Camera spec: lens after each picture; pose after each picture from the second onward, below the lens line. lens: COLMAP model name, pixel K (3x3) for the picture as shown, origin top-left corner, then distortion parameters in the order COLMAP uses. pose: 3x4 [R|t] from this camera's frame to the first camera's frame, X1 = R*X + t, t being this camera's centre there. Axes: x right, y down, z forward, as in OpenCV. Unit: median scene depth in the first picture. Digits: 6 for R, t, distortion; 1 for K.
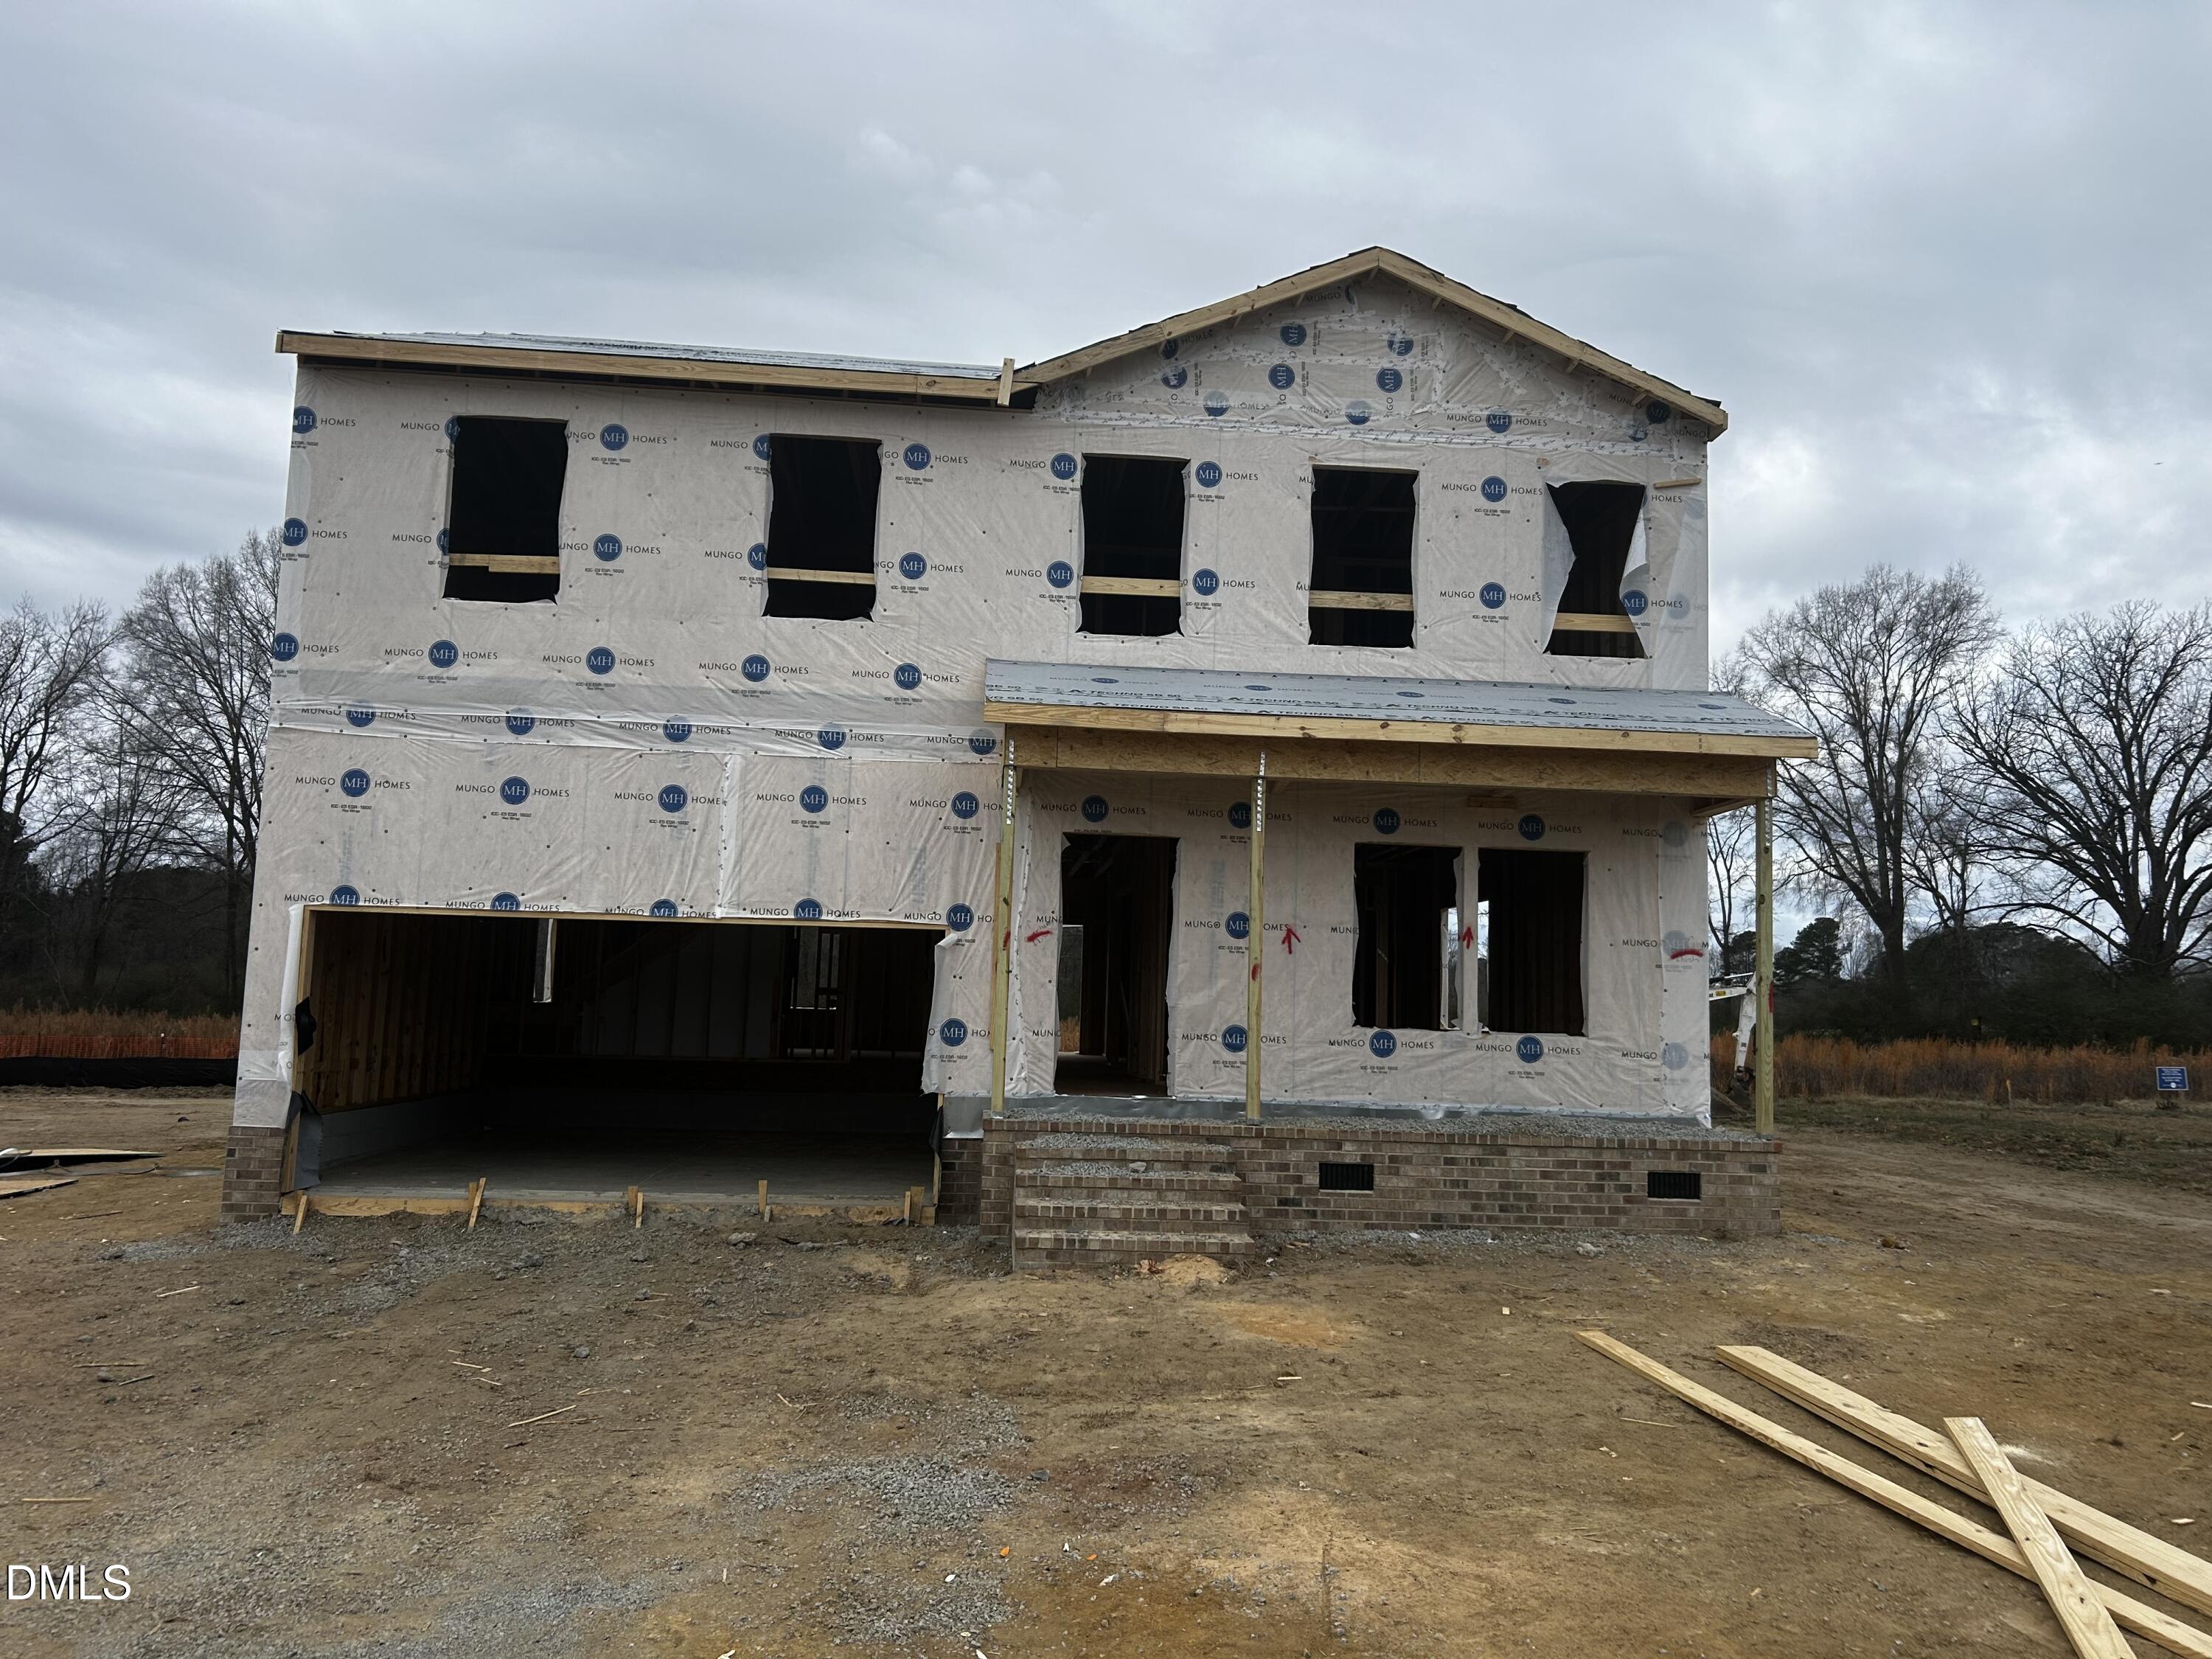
lens RADIAL K [[1639.4, 0, 1112.4], [0, 1639.4, 826.7], [0, 0, 1]] dist [0.068052, -0.062357]
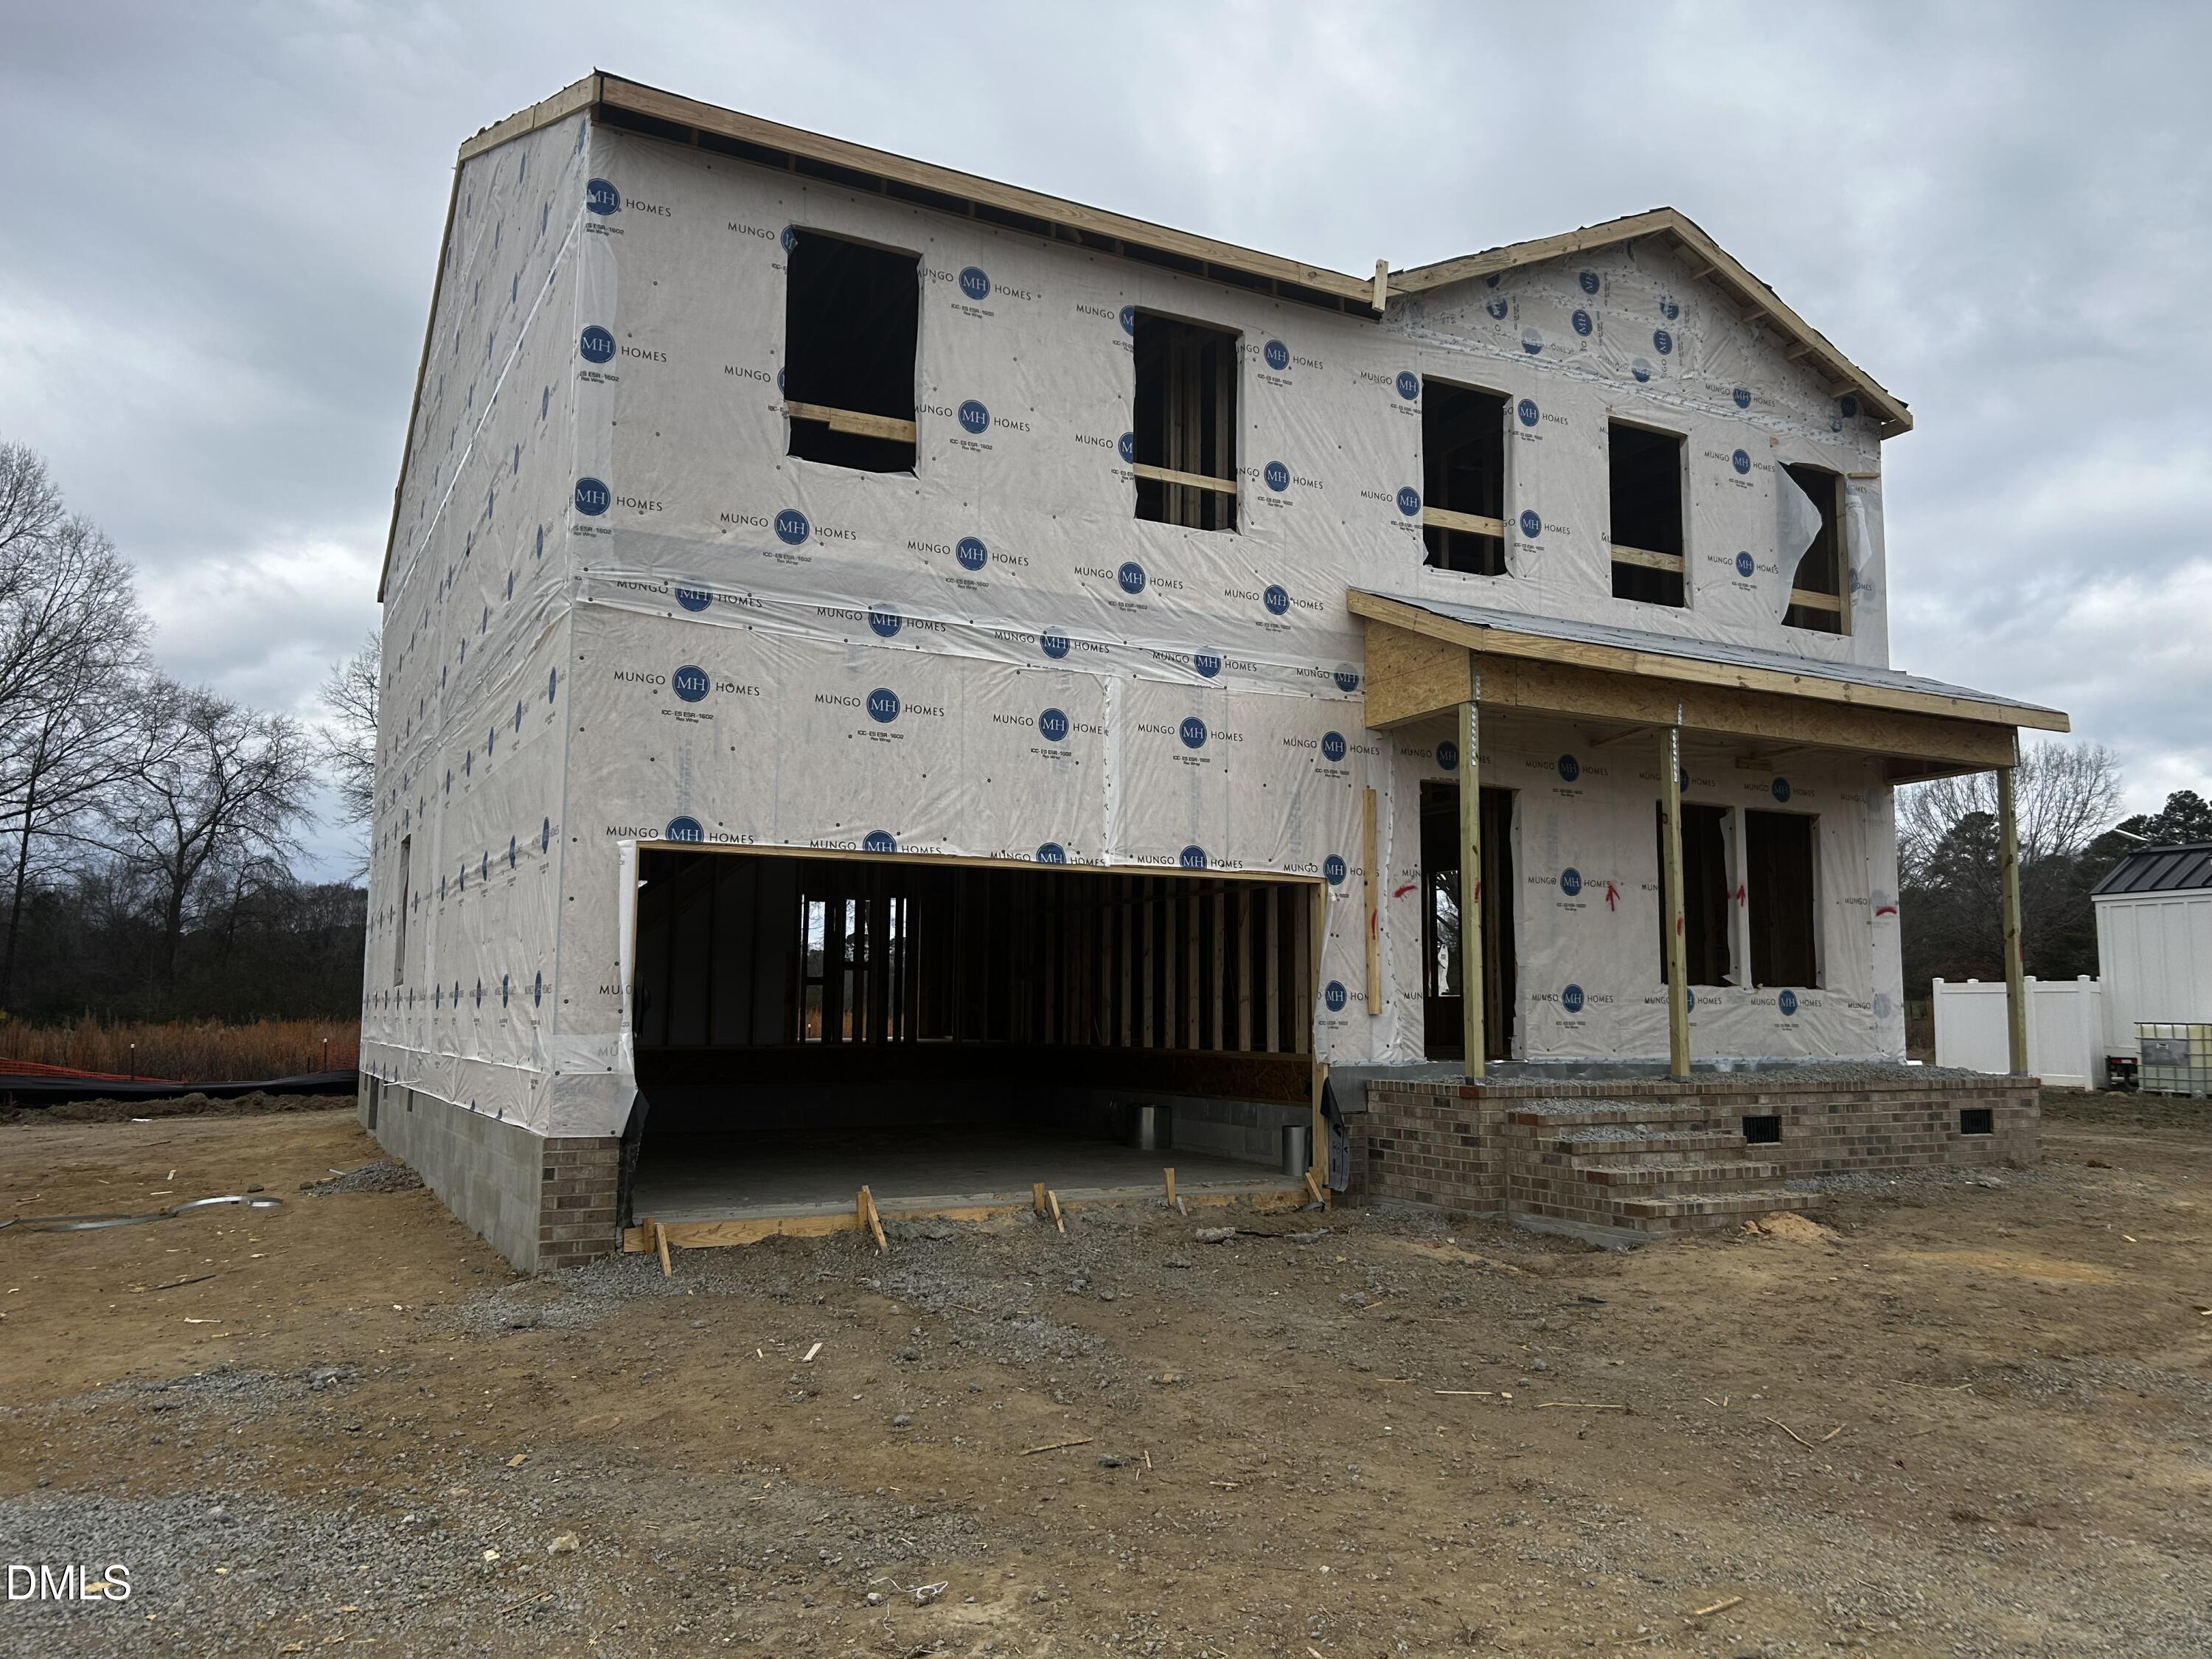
lens RADIAL K [[1639.4, 0, 1099.2], [0, 1639.4, 836.3], [0, 0, 1]] dist [0.068052, -0.062357]
pose [[0.915338, 0.018736, 0.402251, -0.573594], [-0.022018, 0.999751, 0.003535, 0.036226], [-0.402084, -0.012092, 0.915523, 0.219401]]
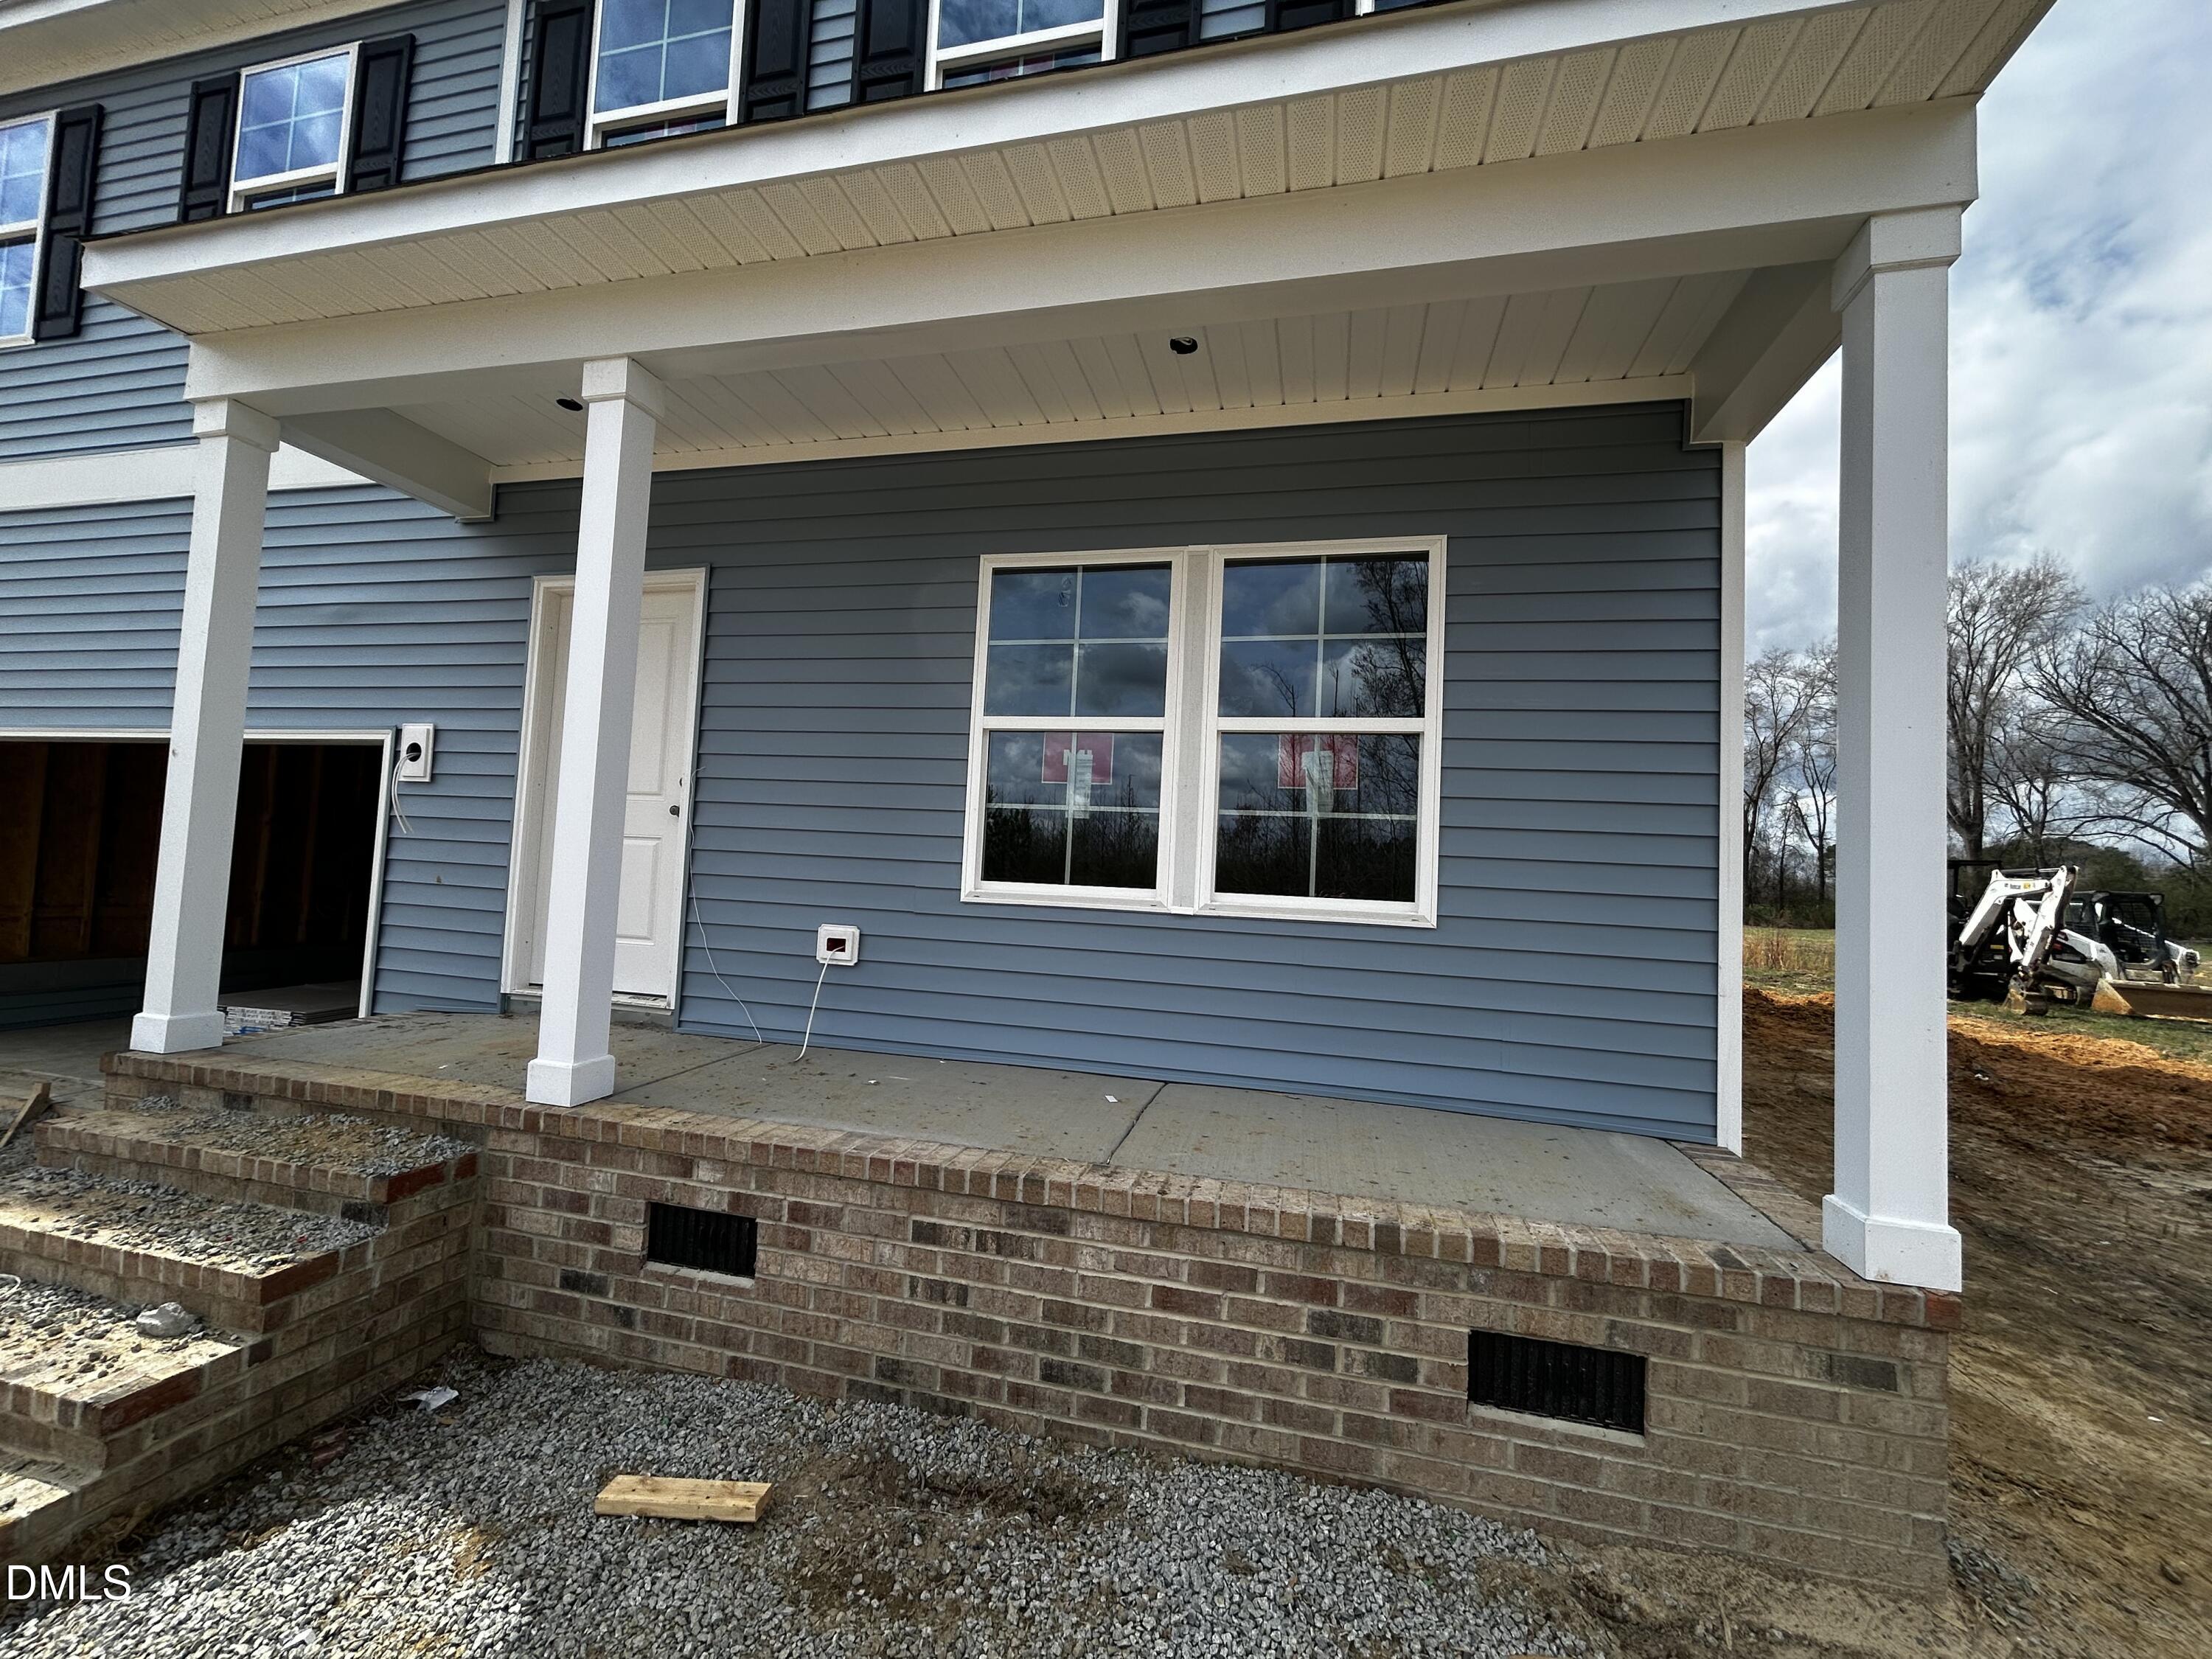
lens RADIAL K [[888.0, 0, 1111.2], [0, 888.0, 834.0], [0, 0, 1]] dist [0.004110, -0.000635]
pose [[0.949137, -0.000157, -0.314862, 0.285892], [0.016633, 0.998629, 0.049641, 0.088349], [0.314423, -0.052353, 0.947838, 0.742367]]
